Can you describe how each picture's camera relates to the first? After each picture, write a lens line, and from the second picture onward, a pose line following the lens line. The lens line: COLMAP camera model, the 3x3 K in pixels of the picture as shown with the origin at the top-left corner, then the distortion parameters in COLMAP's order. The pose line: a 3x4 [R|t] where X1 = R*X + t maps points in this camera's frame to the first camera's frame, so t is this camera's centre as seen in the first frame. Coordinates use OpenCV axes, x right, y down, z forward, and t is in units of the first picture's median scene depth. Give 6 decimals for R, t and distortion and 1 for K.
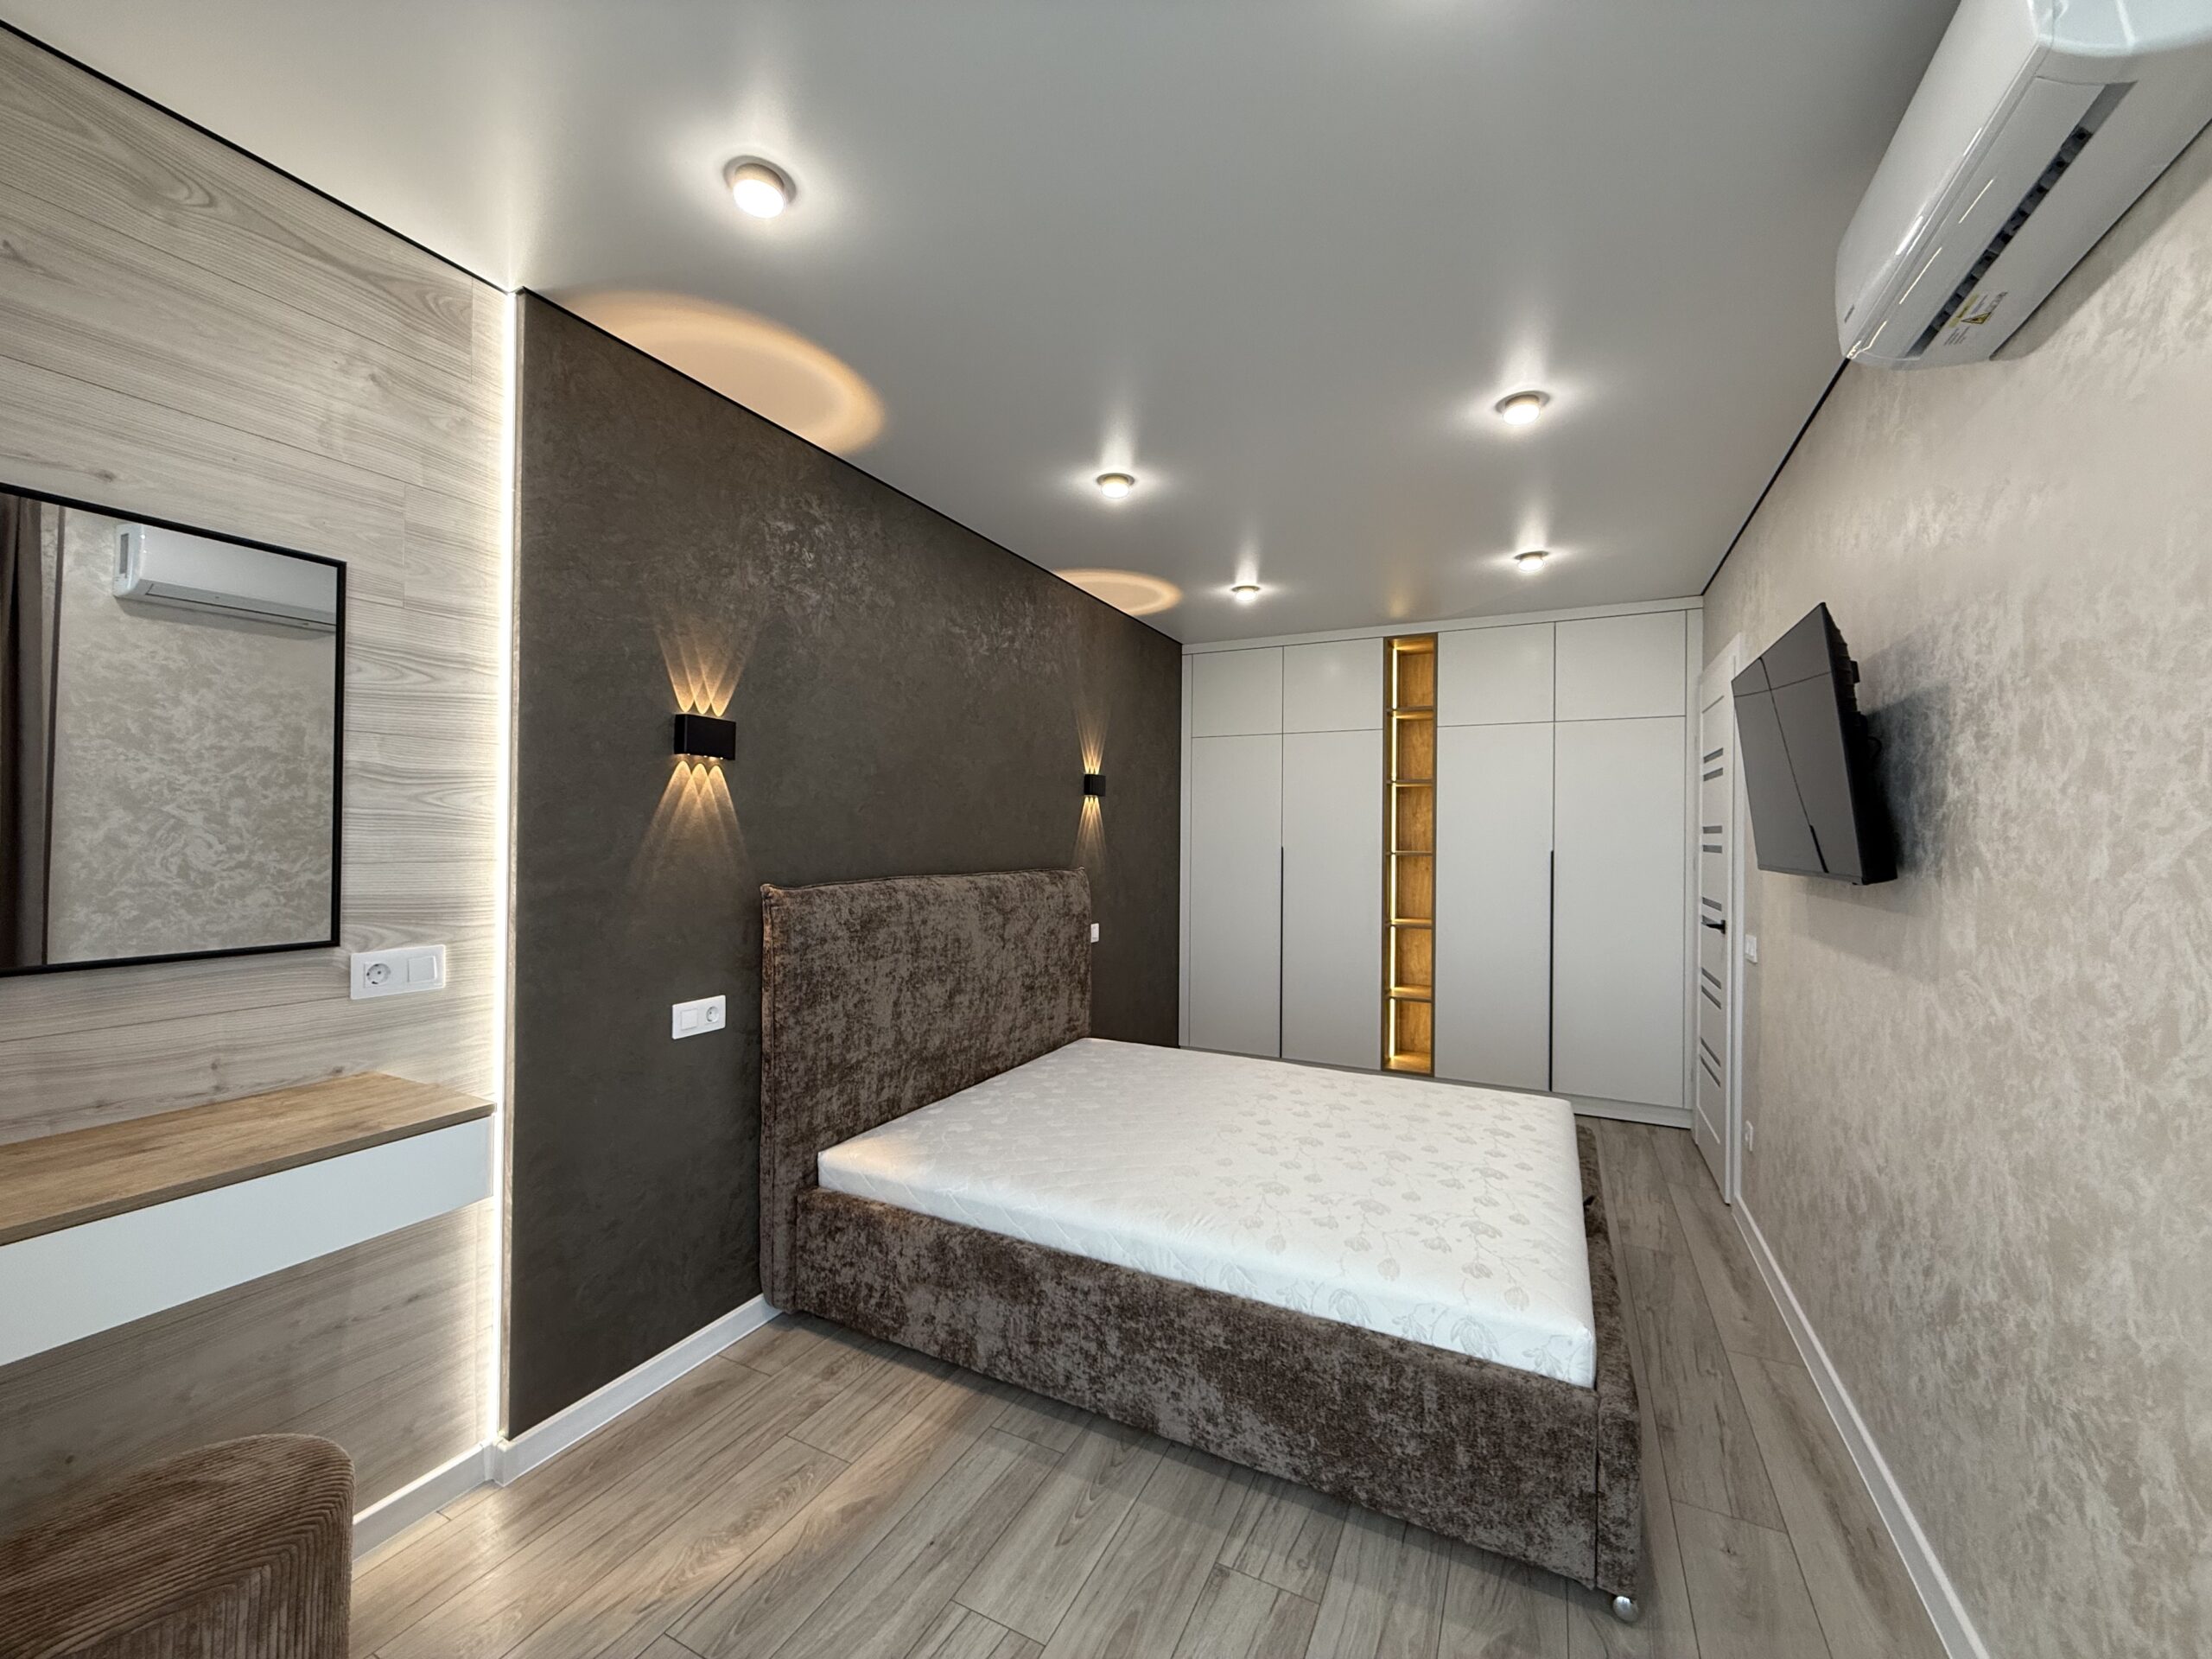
lens RADIAL K [[881.1, 0, 1099.5], [0, 881.1, 829.4], [0, 0, 1]] dist [0.000343, -0.000086]
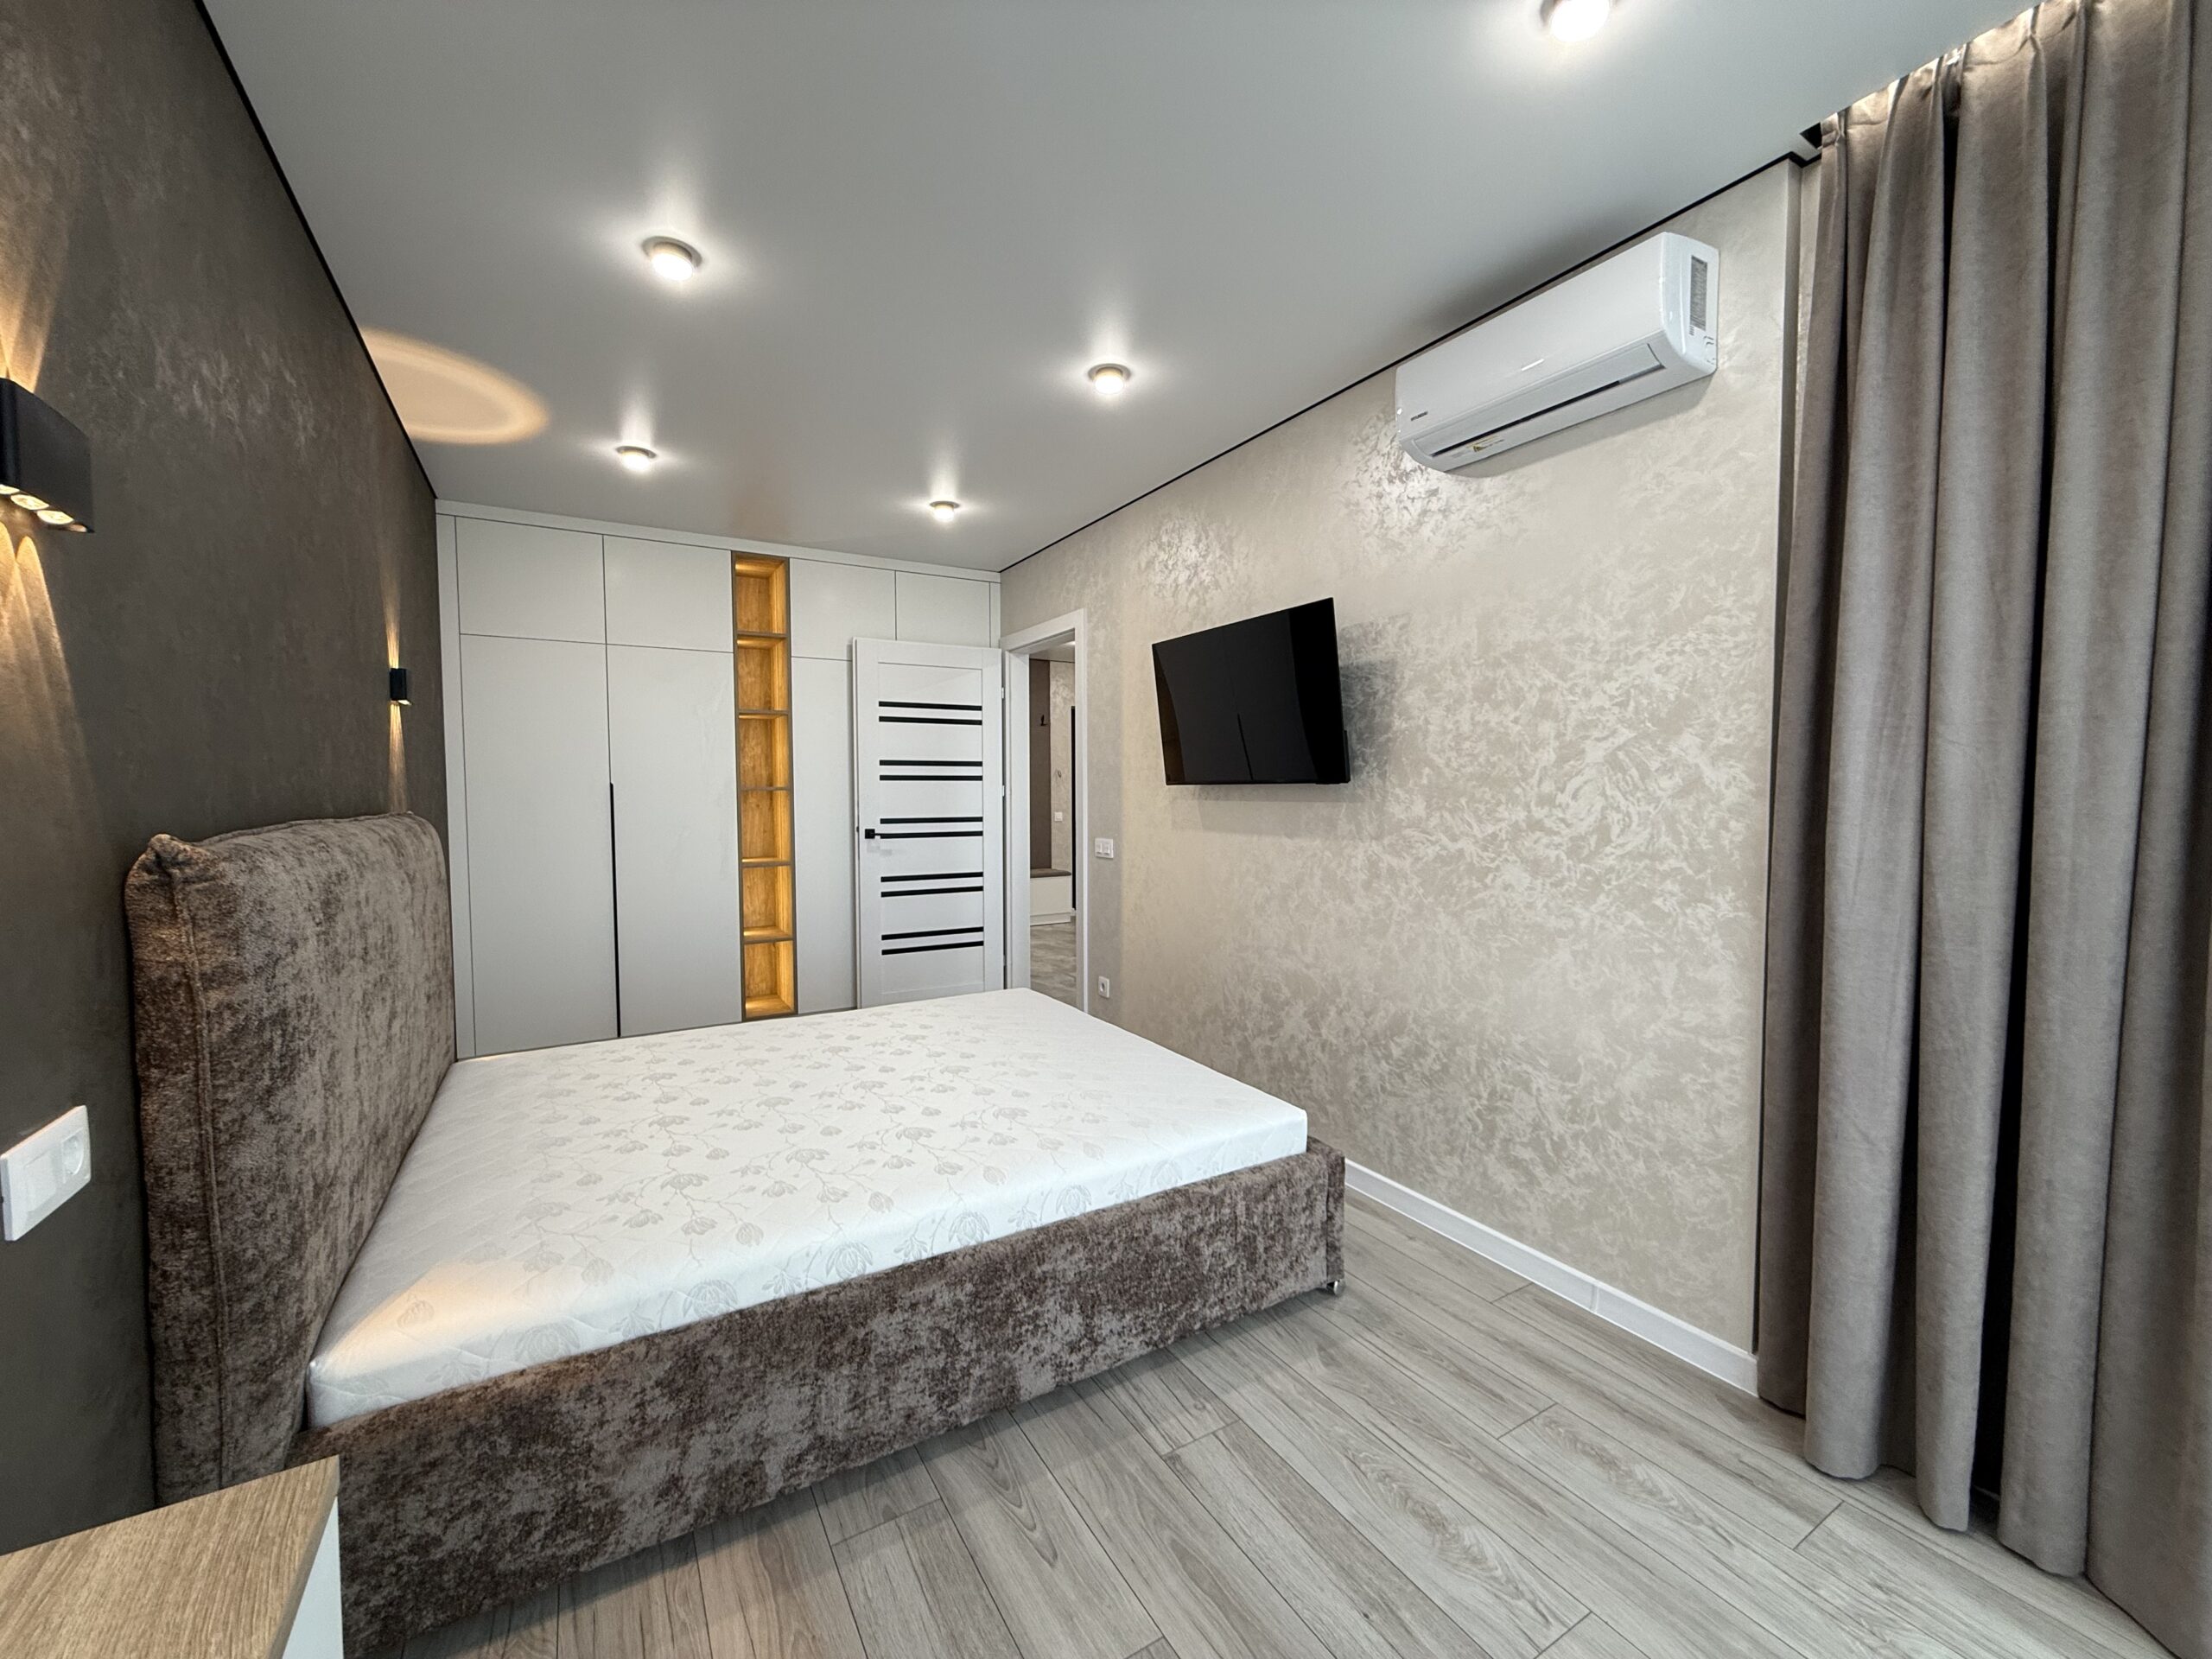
lens RADIAL K [[881.1, 0, 1099.0], [0, 881.1, 829.2], [0, 0, 1]] dist [0.000343, -0.000086]
pose [[0.539006, -0.051195, 0.840745, -0.662960], [0.005110, 0.998332, 0.057514, 0.049162], [-0.842287, -0.026704, 0.538368, 0.491601]]
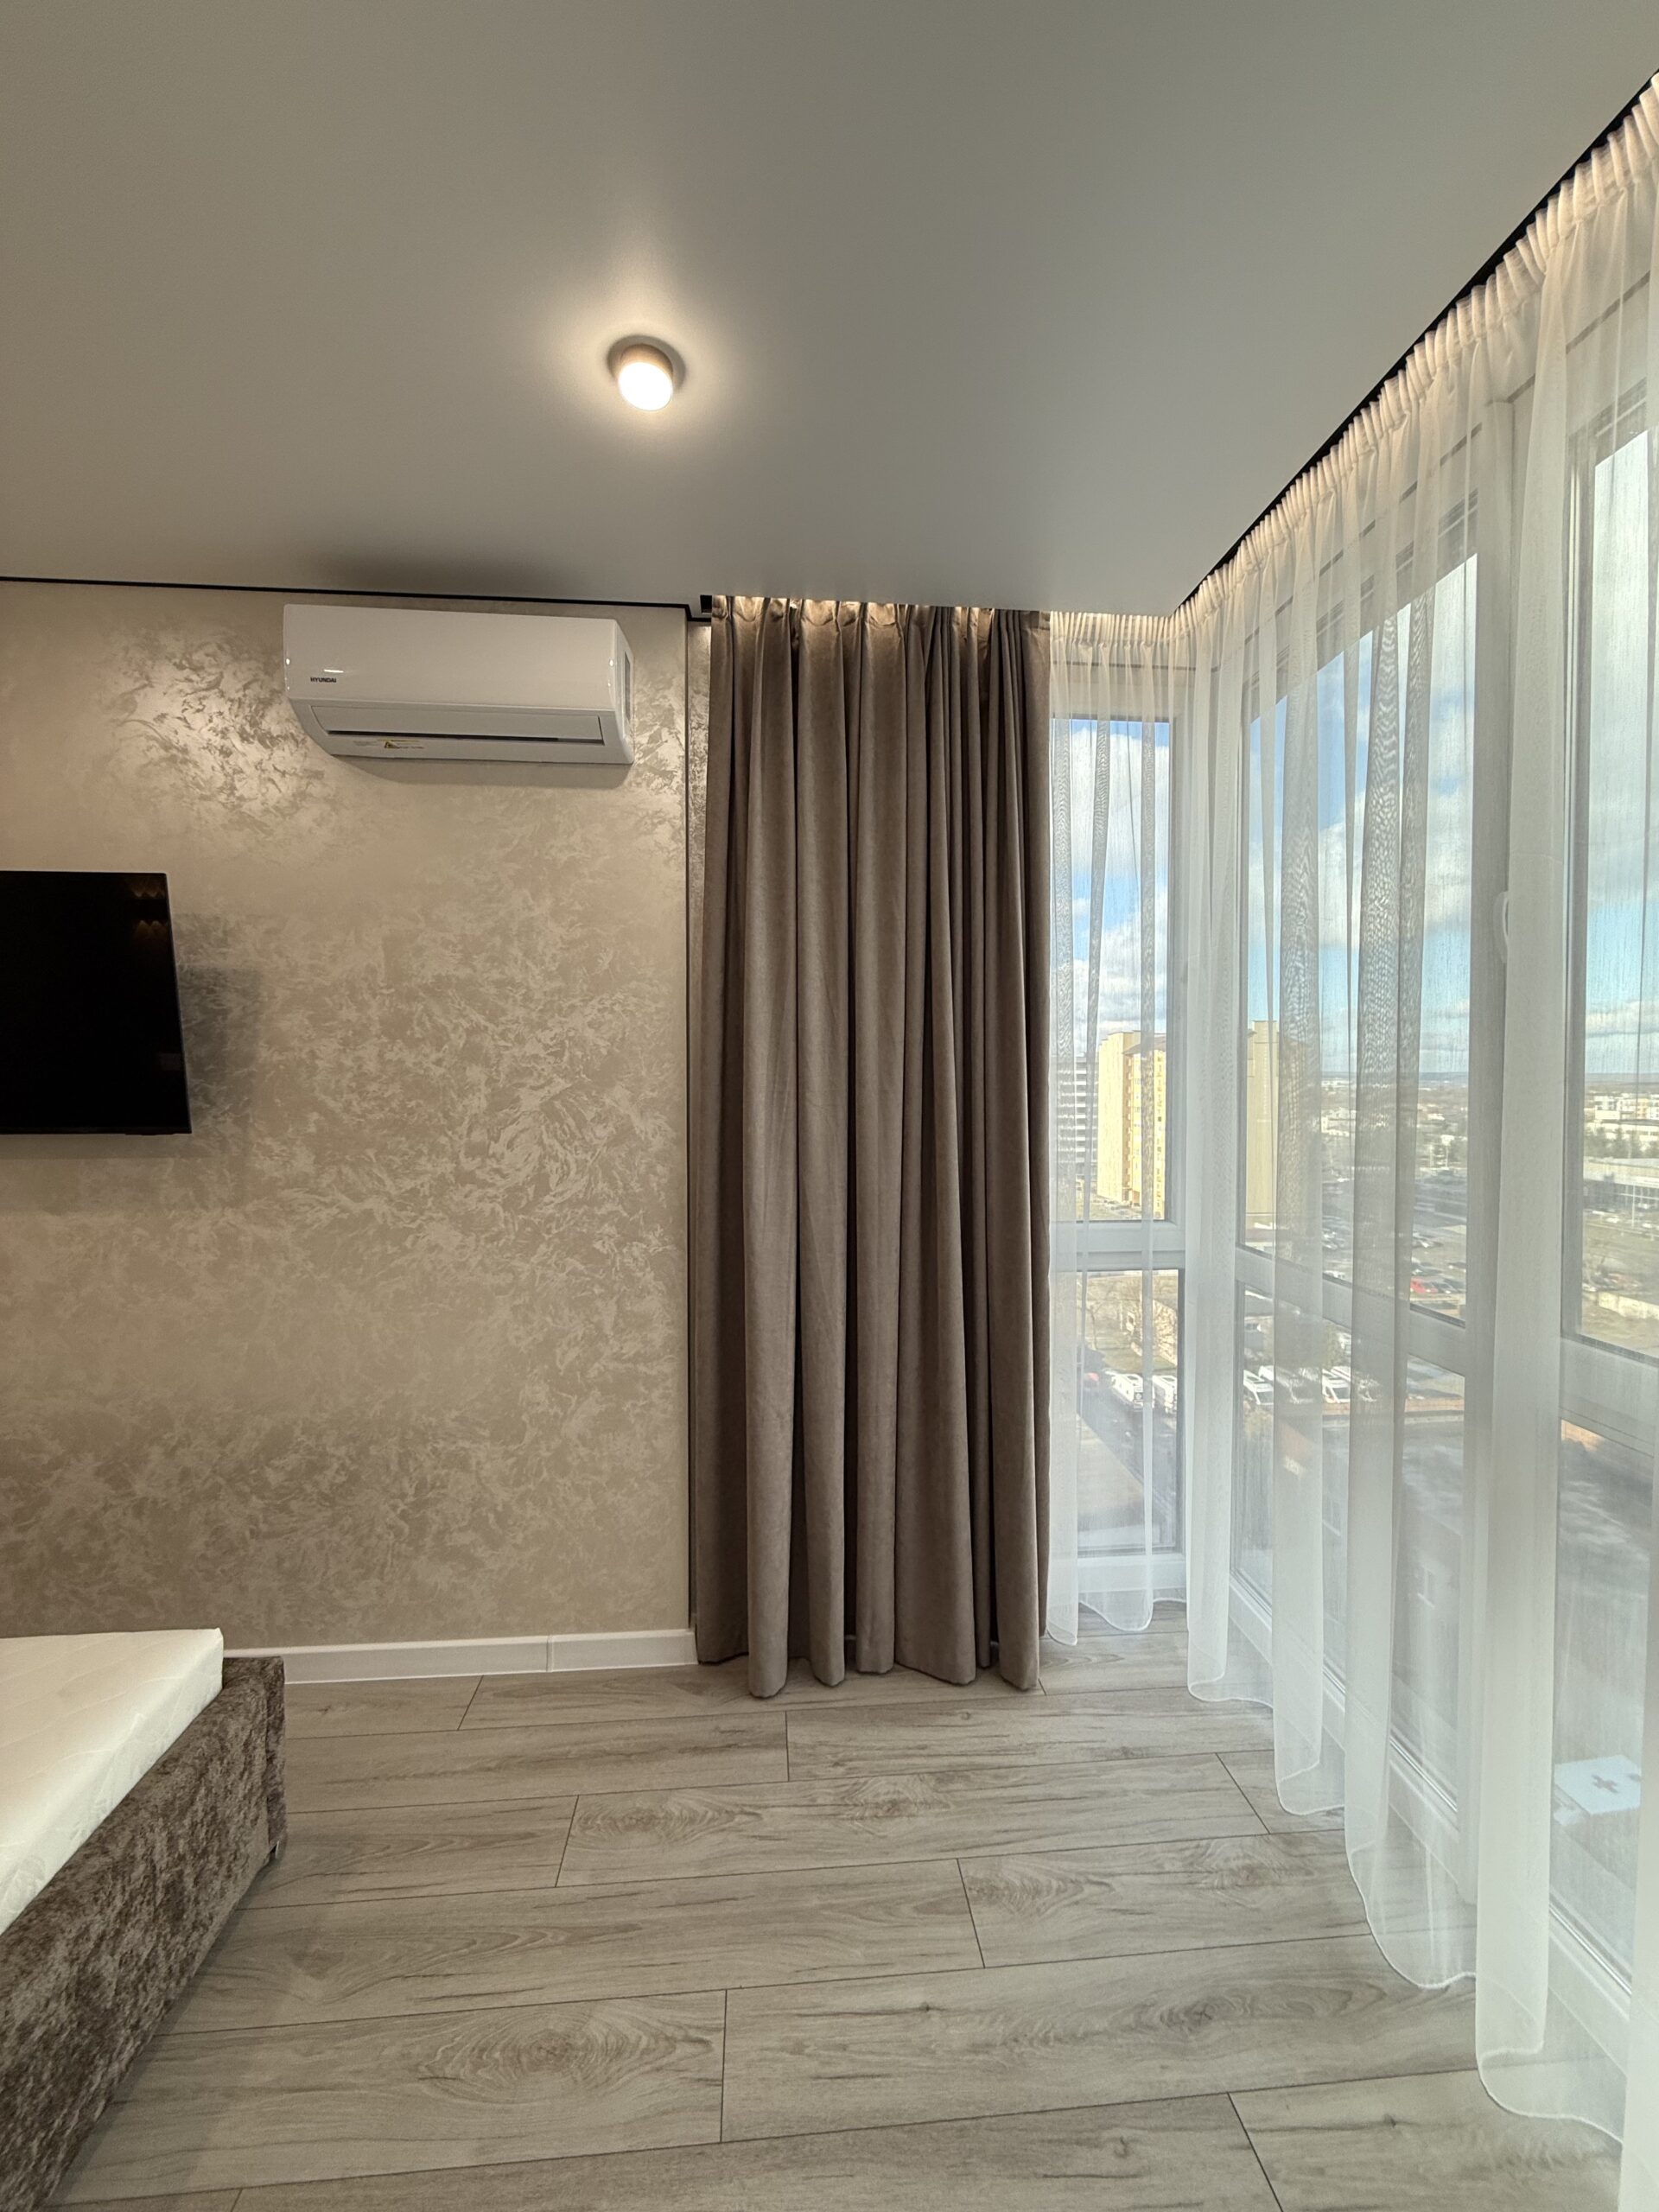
lens RADIAL K [[881.1, 0, 829.7], [0, 881.1, 1099.4], [0, 0, 1]] dist [0.000343, -0.000086]
pose [[-0.521809, -0.029568, 0.852550, -0.502400], [-0.010175, 0.999544, 0.028439, -0.020447], [-0.853002, 0.006165, -0.521871, 0.837539]]
